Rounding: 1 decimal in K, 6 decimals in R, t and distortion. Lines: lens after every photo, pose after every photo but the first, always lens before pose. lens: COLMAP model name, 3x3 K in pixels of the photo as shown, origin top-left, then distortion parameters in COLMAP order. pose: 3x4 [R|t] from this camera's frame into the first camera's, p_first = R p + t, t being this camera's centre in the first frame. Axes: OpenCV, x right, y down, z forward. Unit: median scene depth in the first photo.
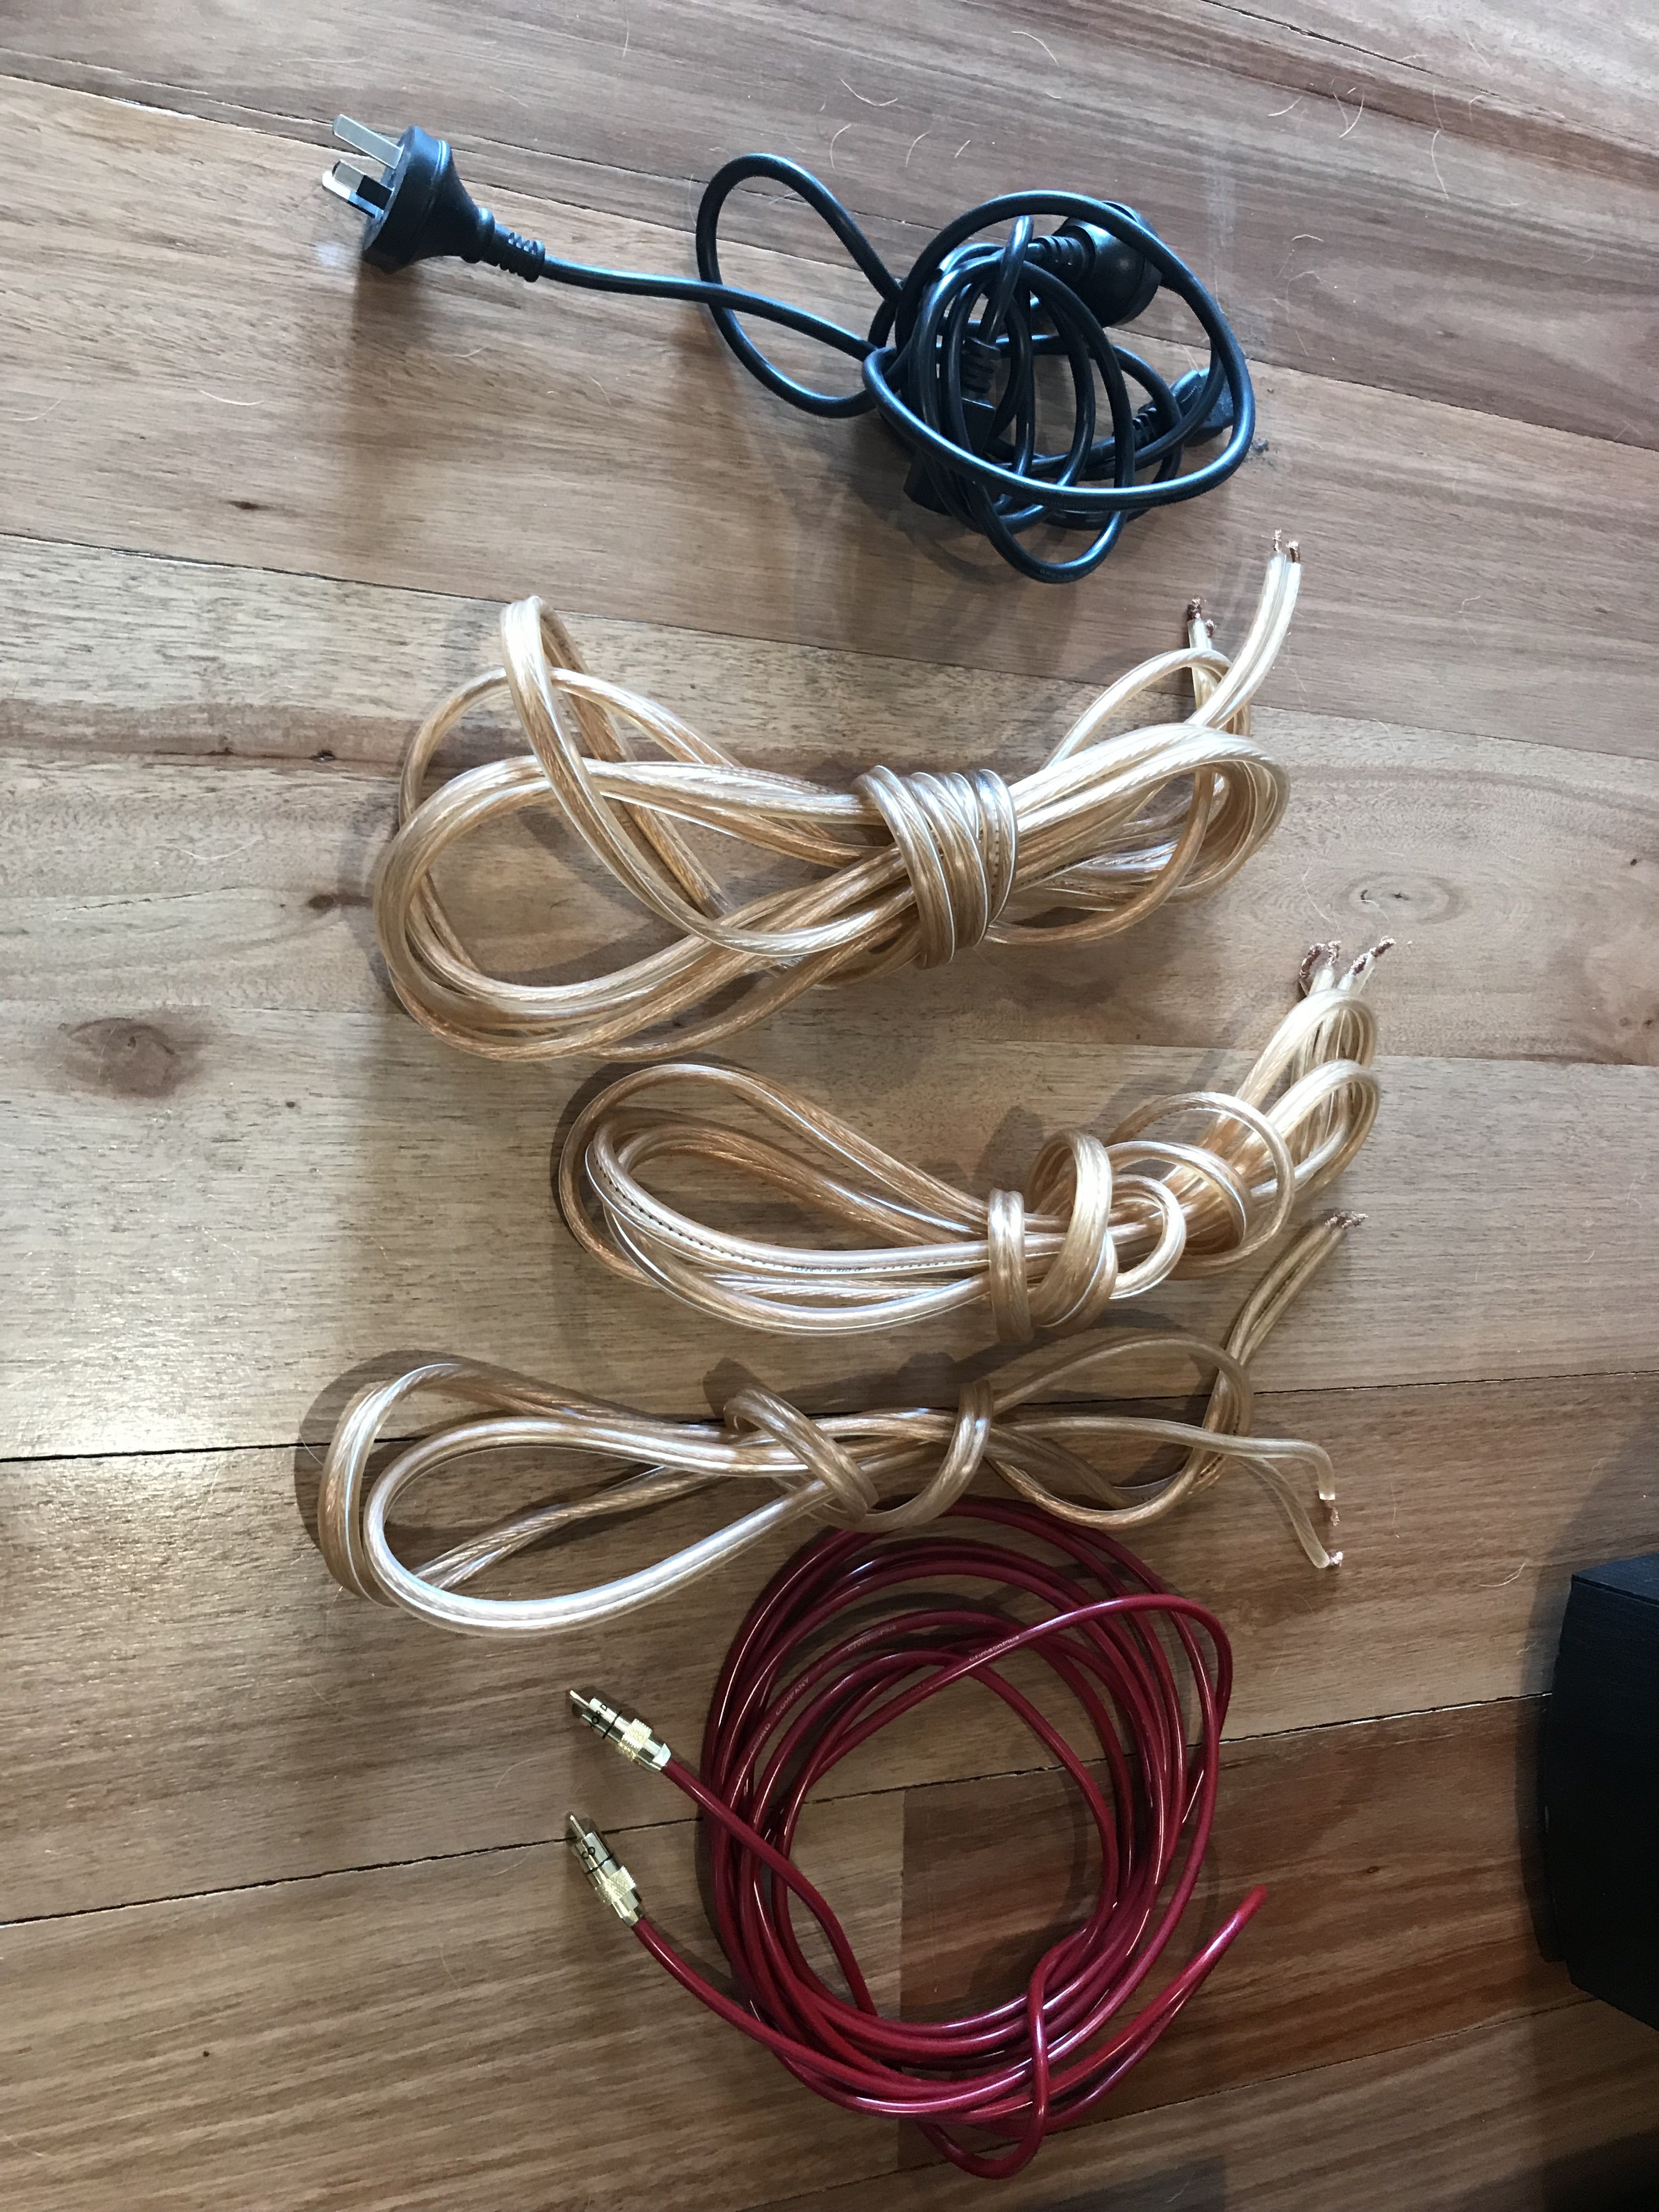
lens RADIAL K [[1847.2, 0, 825.9], [0, 1847.2, 1104.3], [0, 0, 1]] dist [-0.000118, -0.005970]
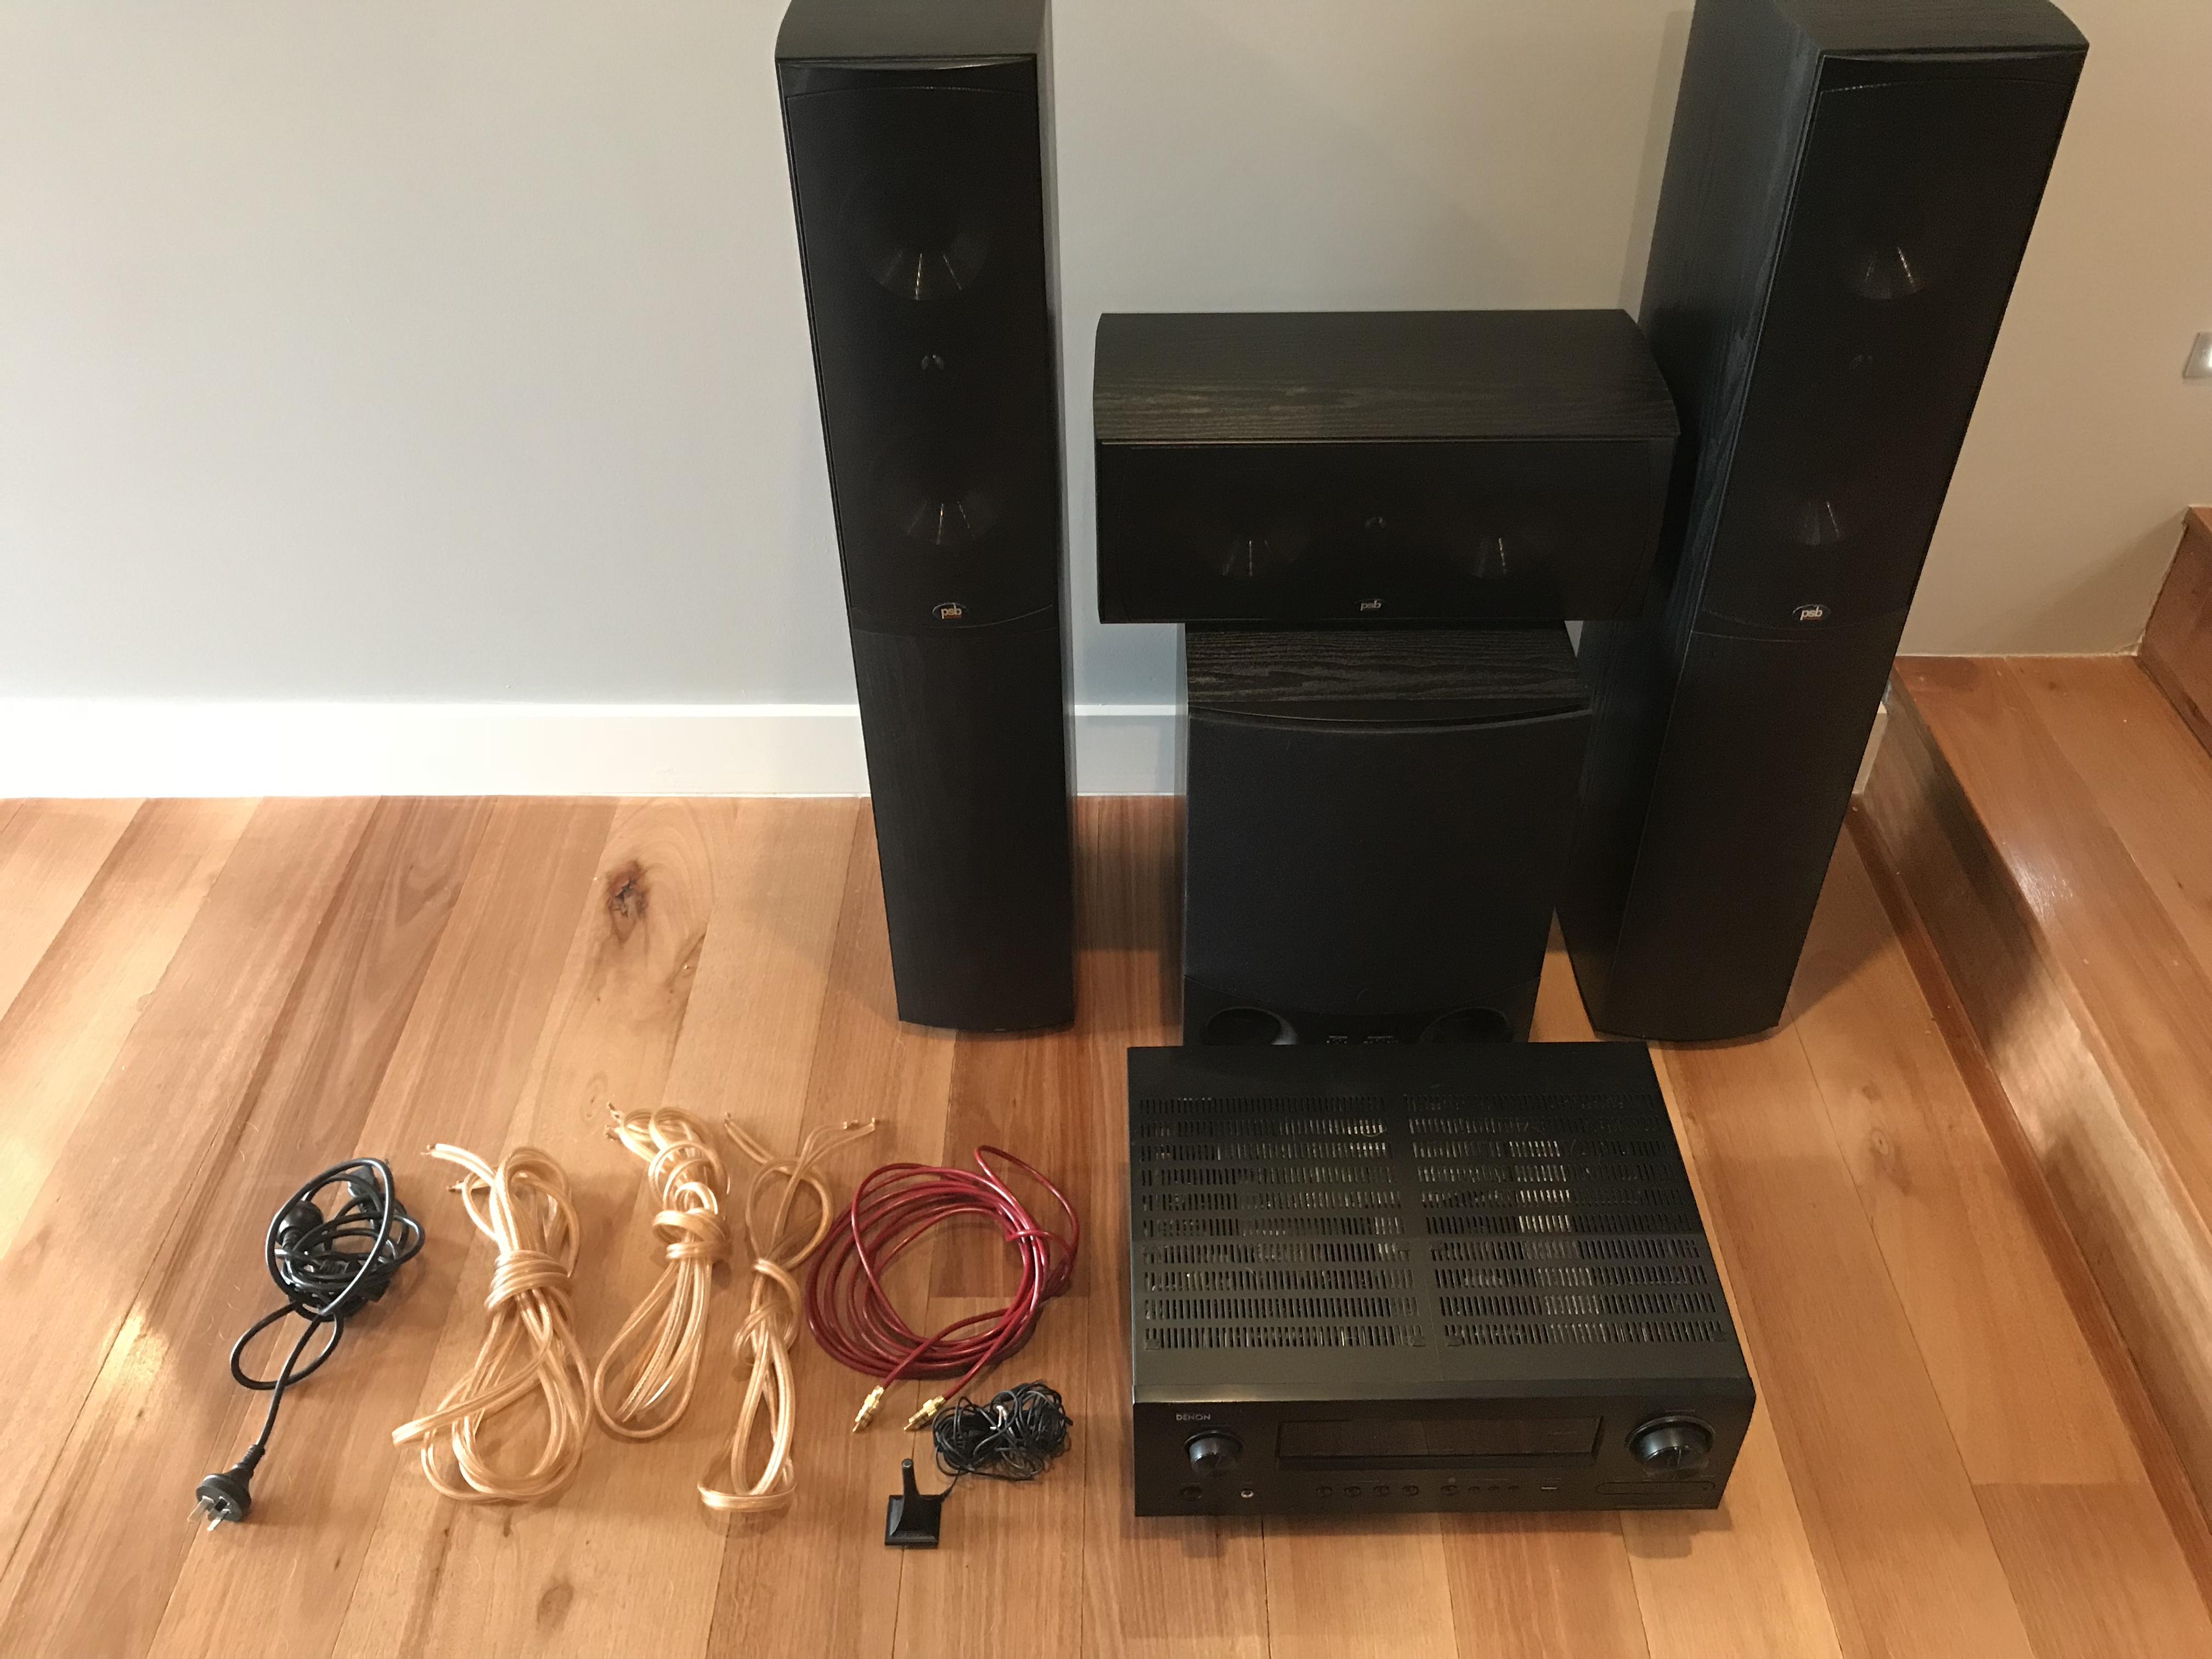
lens RADIAL K [[1847.2, 0, 1101.9], [0, 1847.2, 812.2], [0, 0, 1]] dist [-0.000118, -0.005970]
pose [[-0.015912, -0.901943, 0.431562, -0.428550], [0.999749, -0.021156, -0.007353, 0.636617], [0.015762, 0.431337, 0.902053, -1.417046]]
